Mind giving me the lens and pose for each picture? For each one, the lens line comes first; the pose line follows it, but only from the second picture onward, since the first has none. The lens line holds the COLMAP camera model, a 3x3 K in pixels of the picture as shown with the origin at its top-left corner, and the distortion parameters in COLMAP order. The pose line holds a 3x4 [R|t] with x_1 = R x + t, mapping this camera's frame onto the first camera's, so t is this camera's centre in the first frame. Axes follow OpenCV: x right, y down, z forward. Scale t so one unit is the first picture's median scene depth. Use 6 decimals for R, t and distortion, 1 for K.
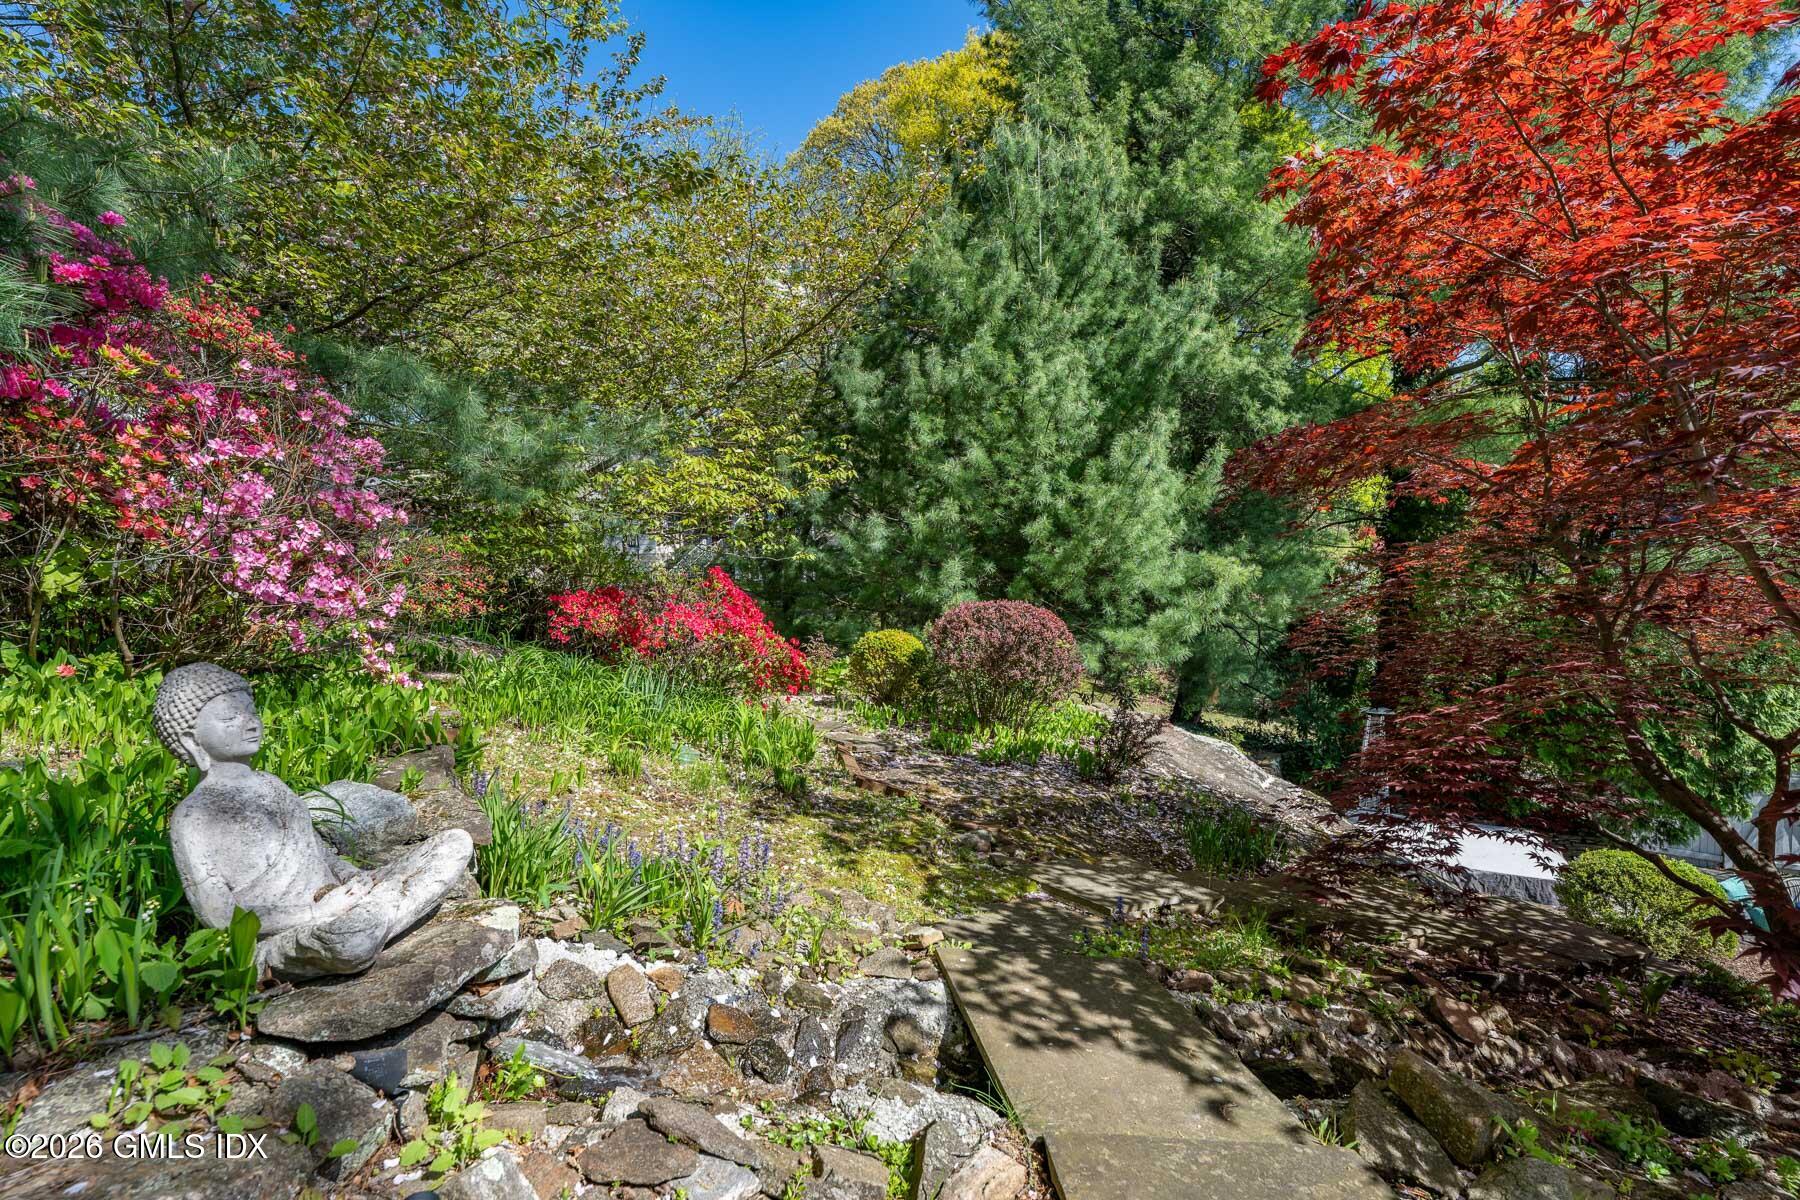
lens RADIAL K [[884.1, 0, 886.1], [0, 884.1, 612.7], [0, 0, 1]] dist [-0.012209, 0.001531]
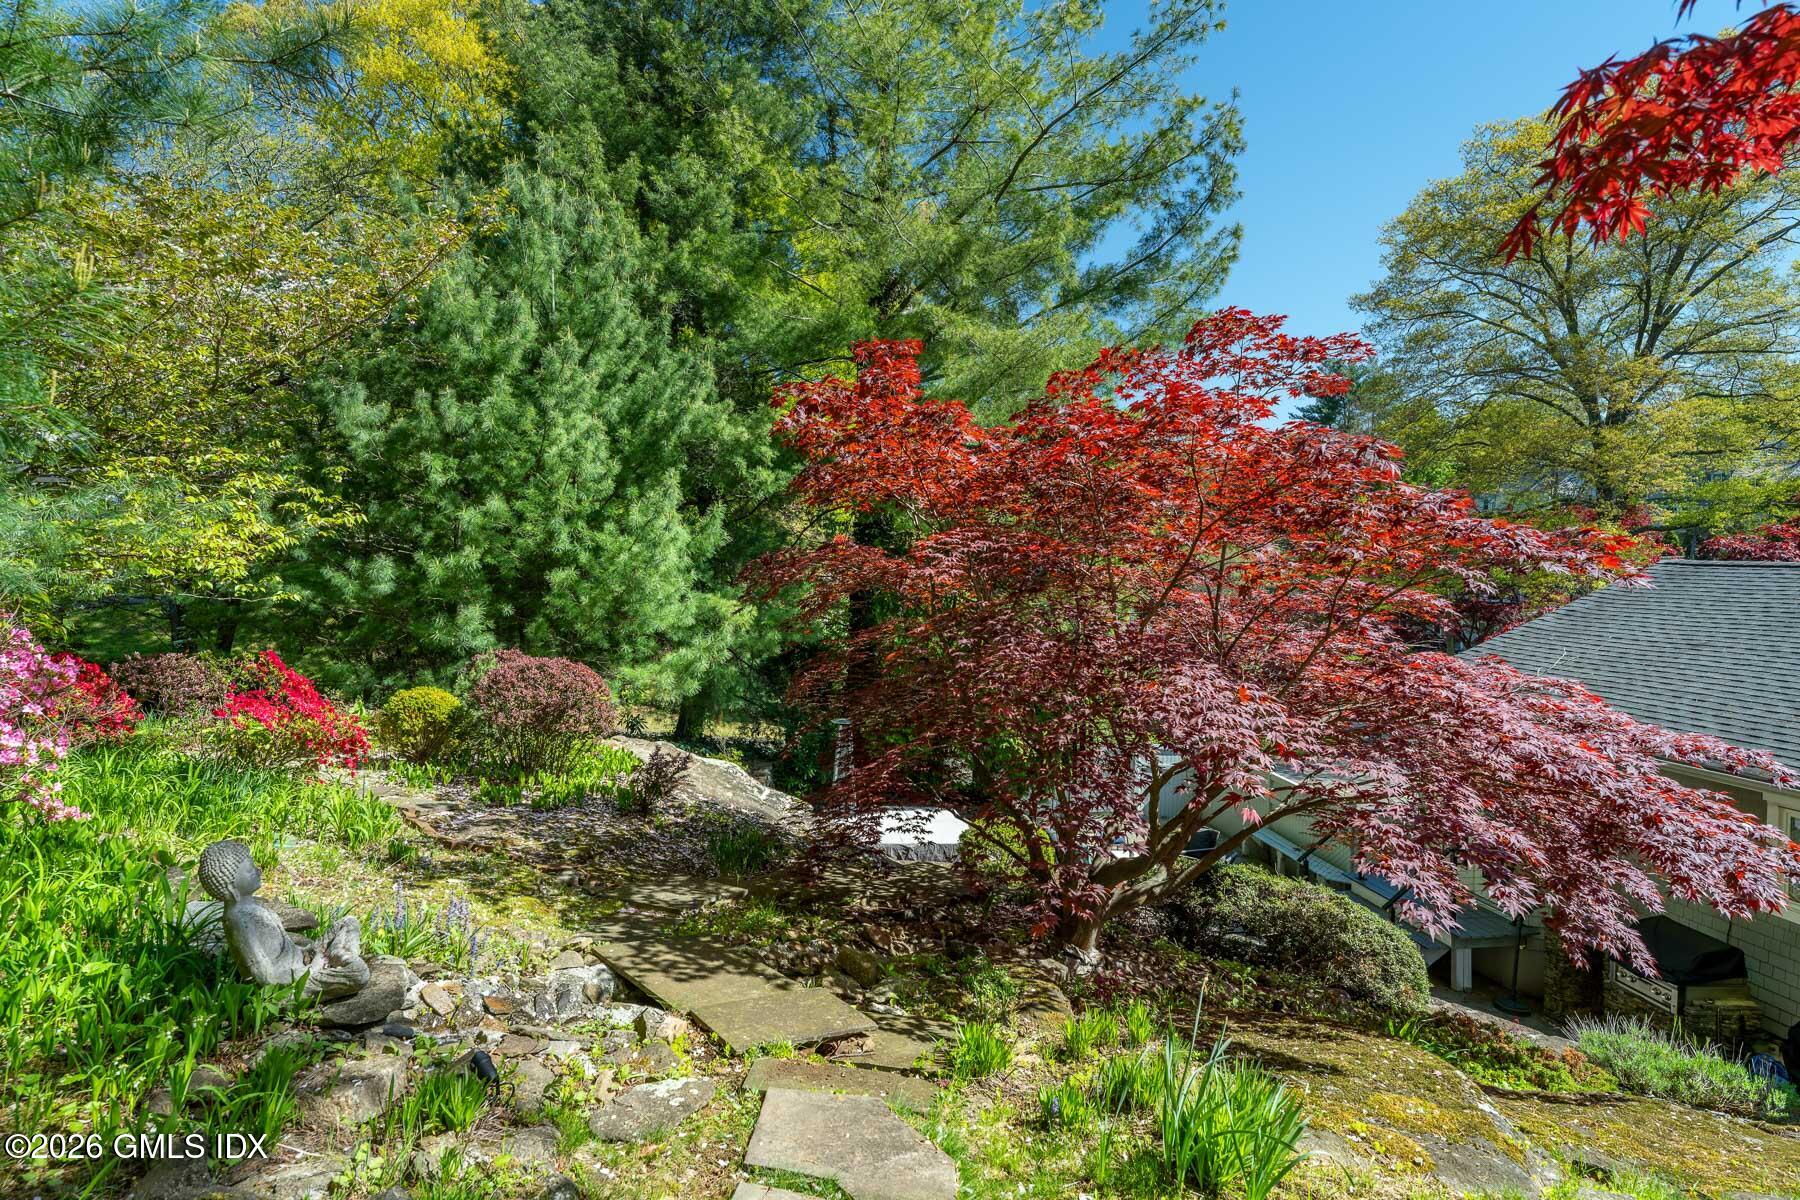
lens RADIAL K [[1000.5, 0, 890.8], [0, 1000.5, 595.4], [0, 0, 1]] dist [0.004370, -0.004643]
pose [[0.855543, -0.010387, 0.517627, -0.107788], [0.010104, 0.999943, 0.003366, -0.070092], [-0.517633, 0.002350, 0.855600, -0.224917]]
